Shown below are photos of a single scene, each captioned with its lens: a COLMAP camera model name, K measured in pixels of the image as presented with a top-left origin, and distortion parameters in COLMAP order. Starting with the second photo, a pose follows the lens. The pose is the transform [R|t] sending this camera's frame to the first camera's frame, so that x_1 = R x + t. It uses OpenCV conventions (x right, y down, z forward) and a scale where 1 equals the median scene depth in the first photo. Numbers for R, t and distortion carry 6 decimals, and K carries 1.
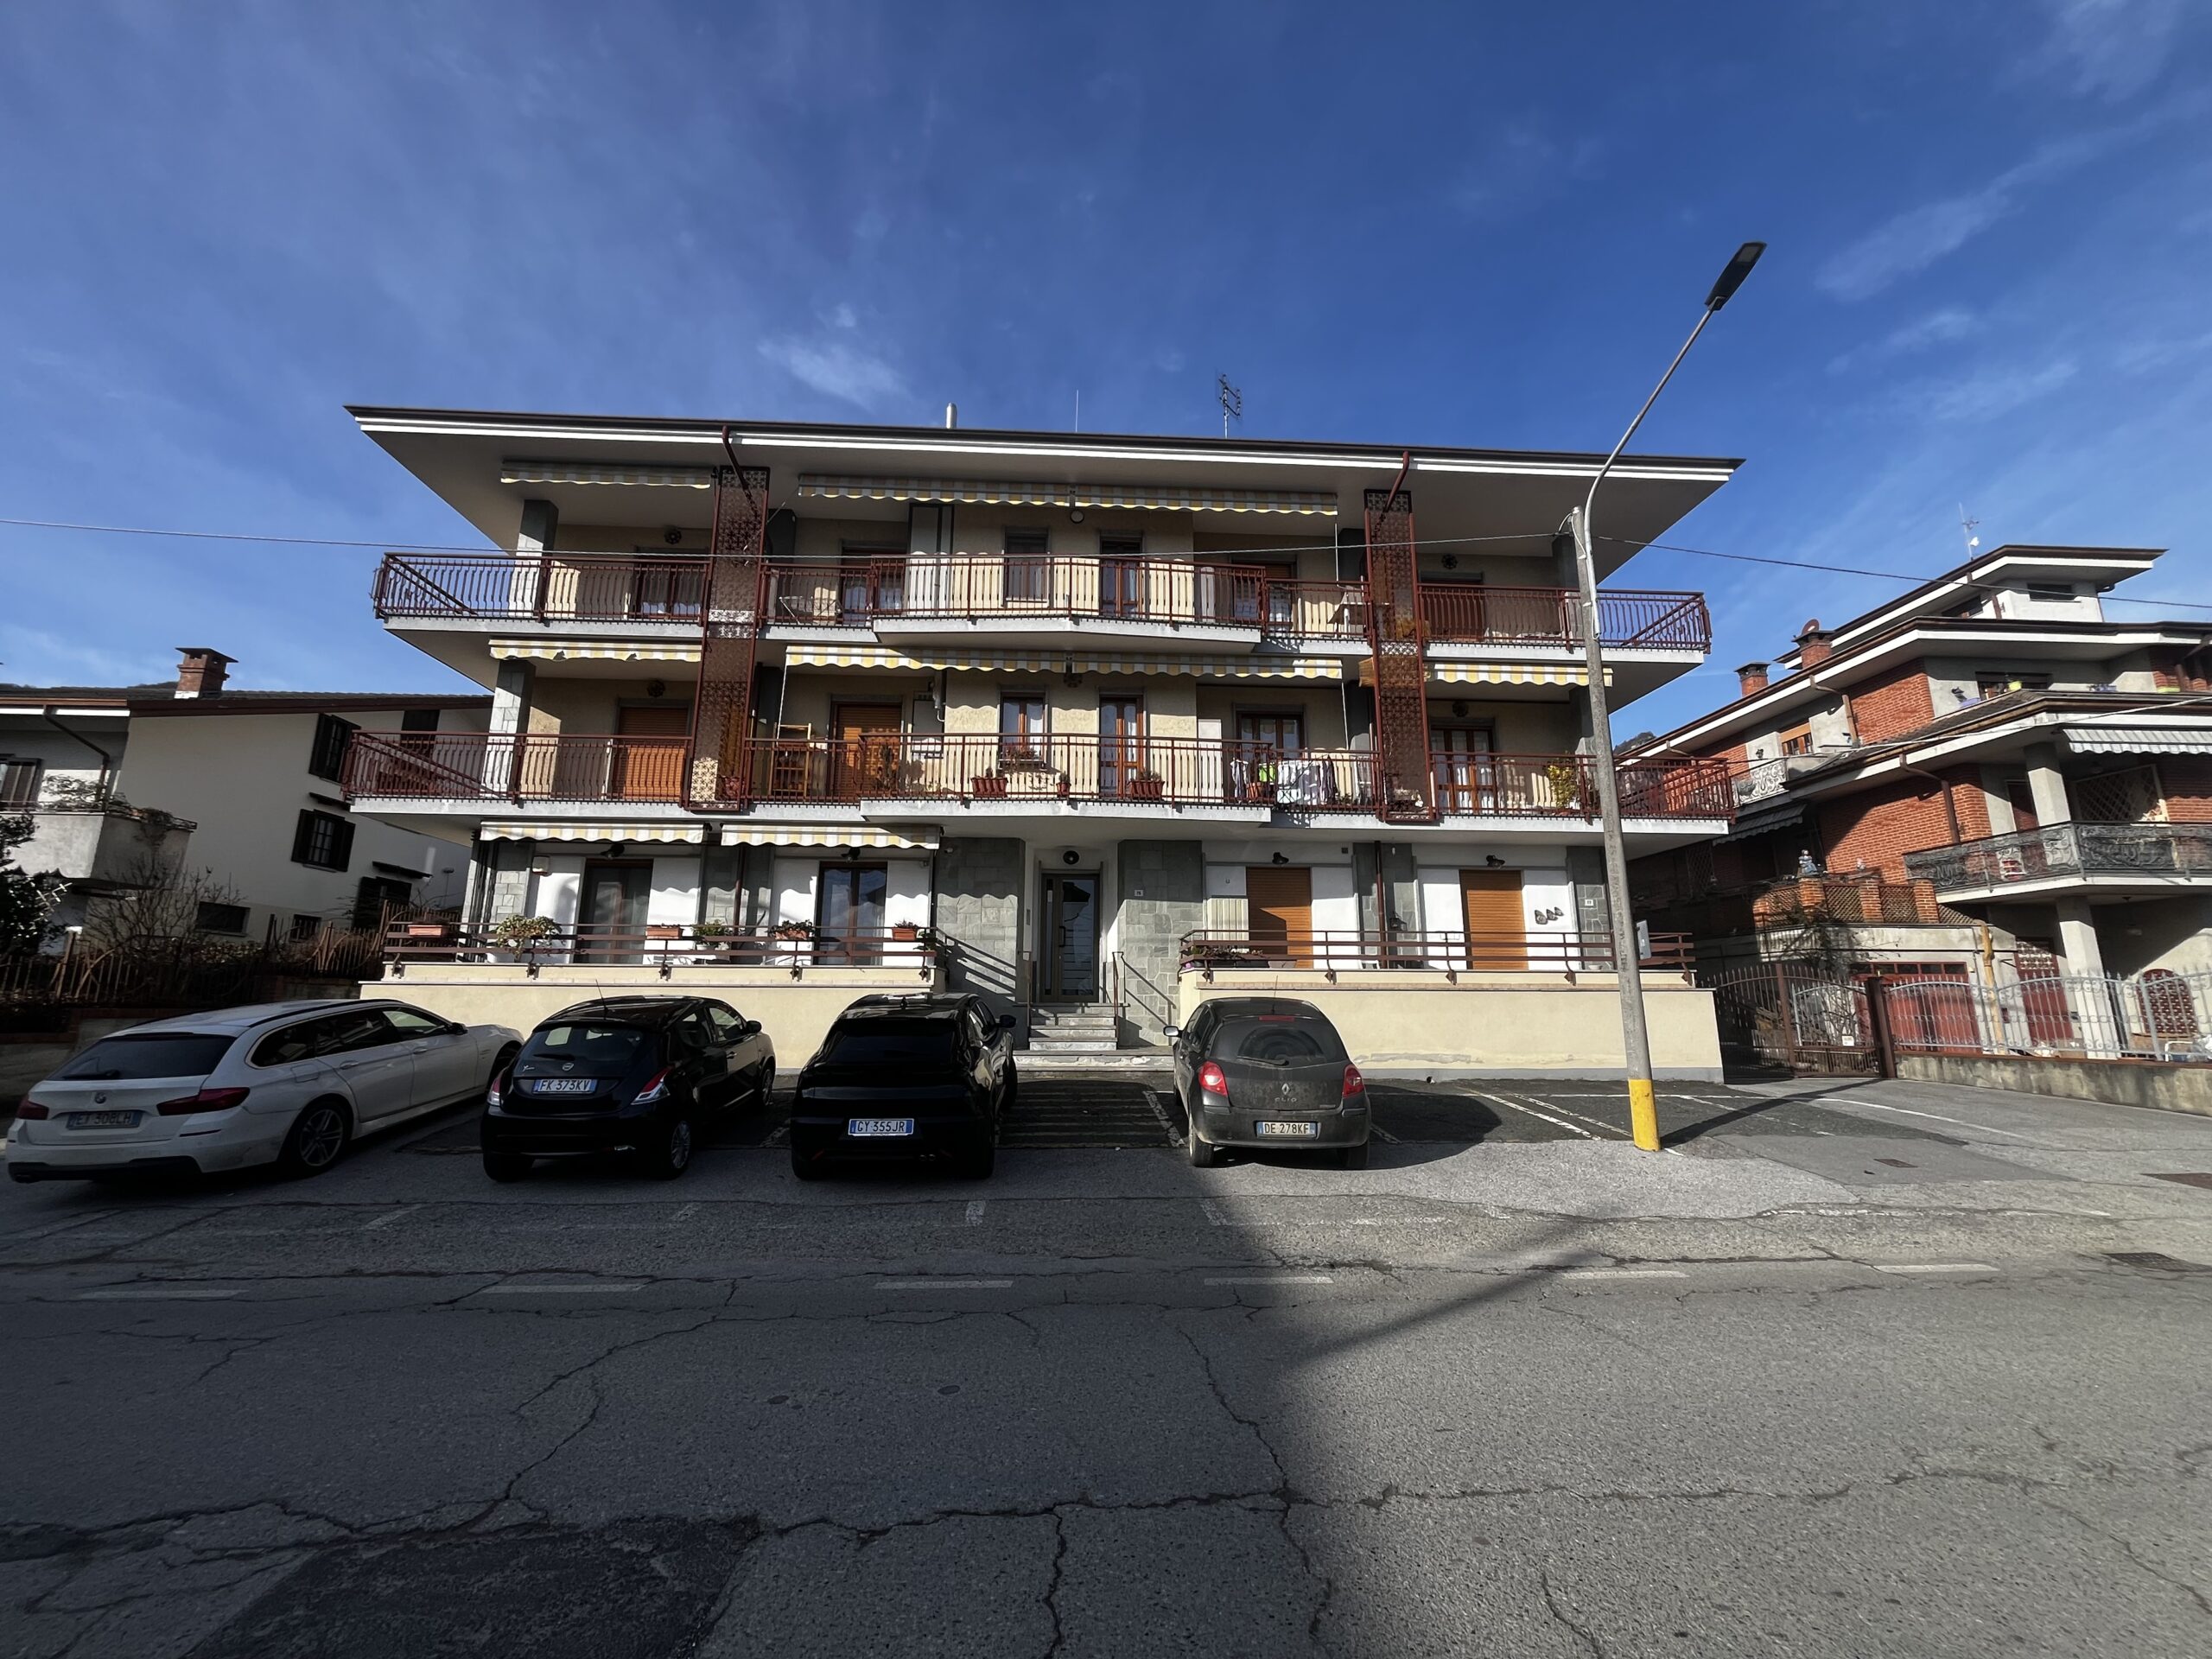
lens RADIAL K [[888.0, 0, 1098.5], [0, 888.0, 832.2], [0, 0, 1]] dist [-0.003288, 0.000245]
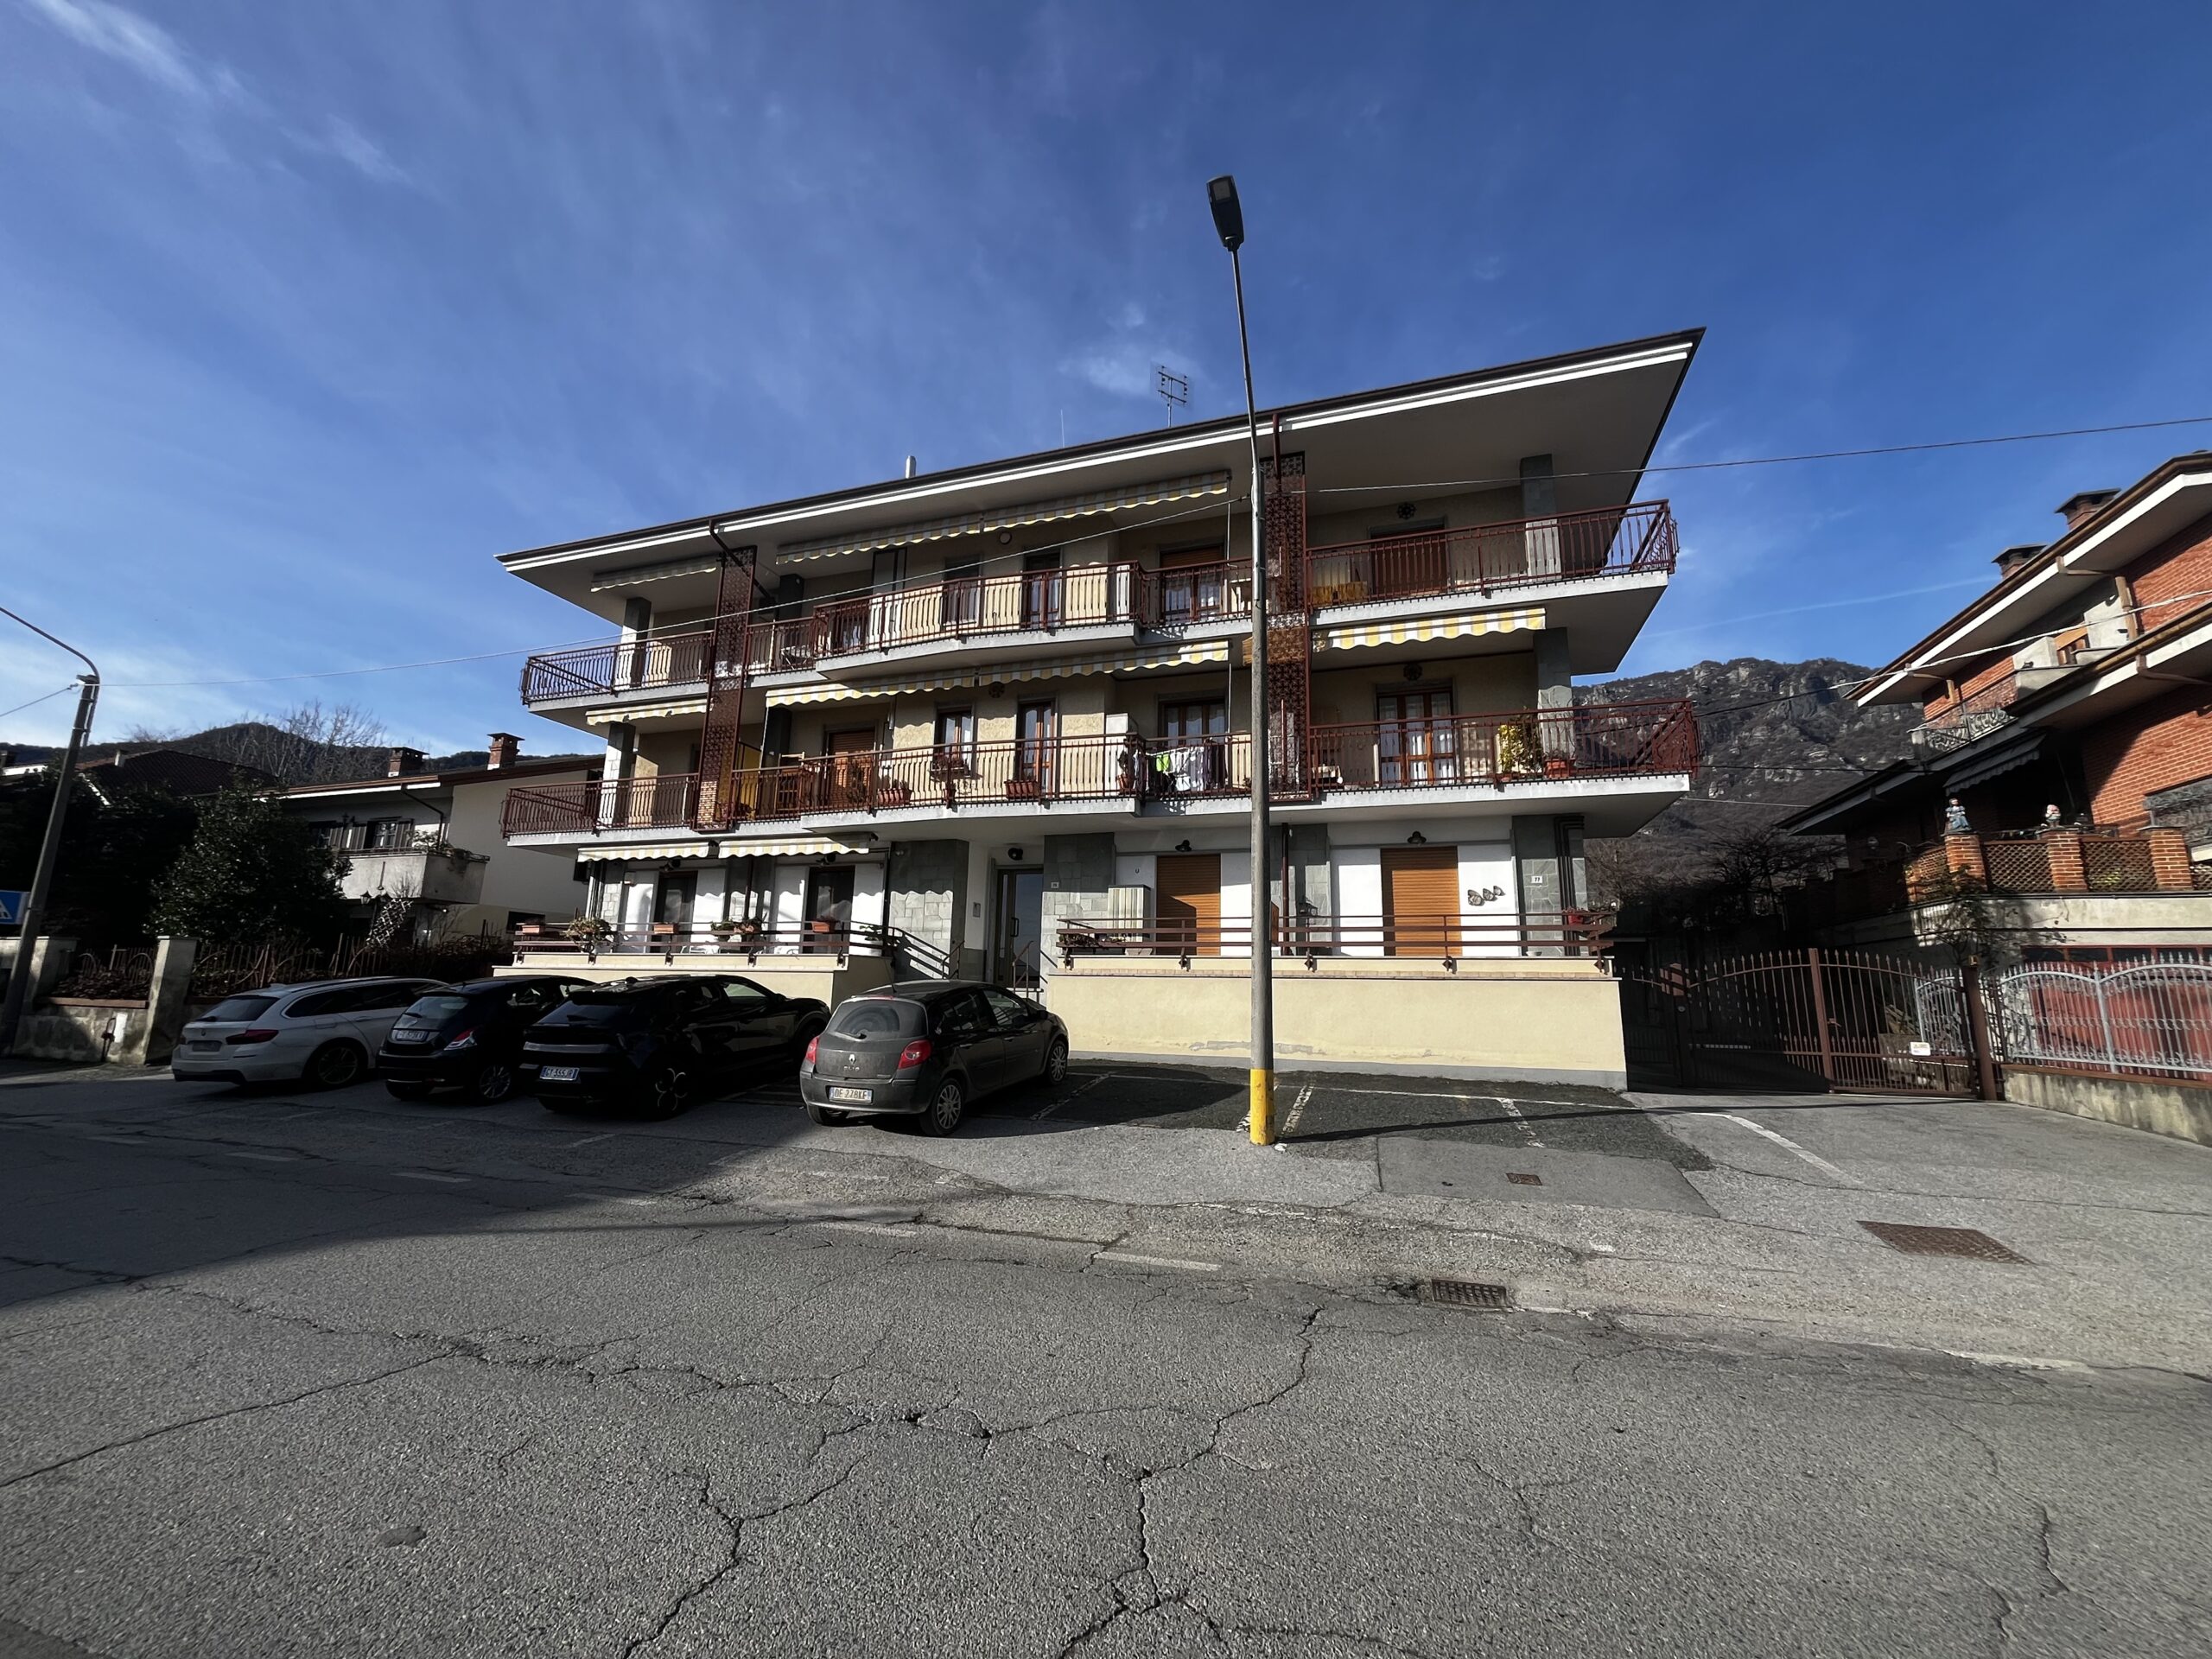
lens RADIAL K [[888.0, 0, 1106.1], [0, 888.0, 833.3], [0, 0, 1]] dist [-0.003288, 0.000245]
pose [[0.928831, -0.053026, -0.366691, 0.498228], [0.056997, 0.998374, 0.000004, 0.010192], [0.366094, -0.020904, 0.930343, 0.036474]]
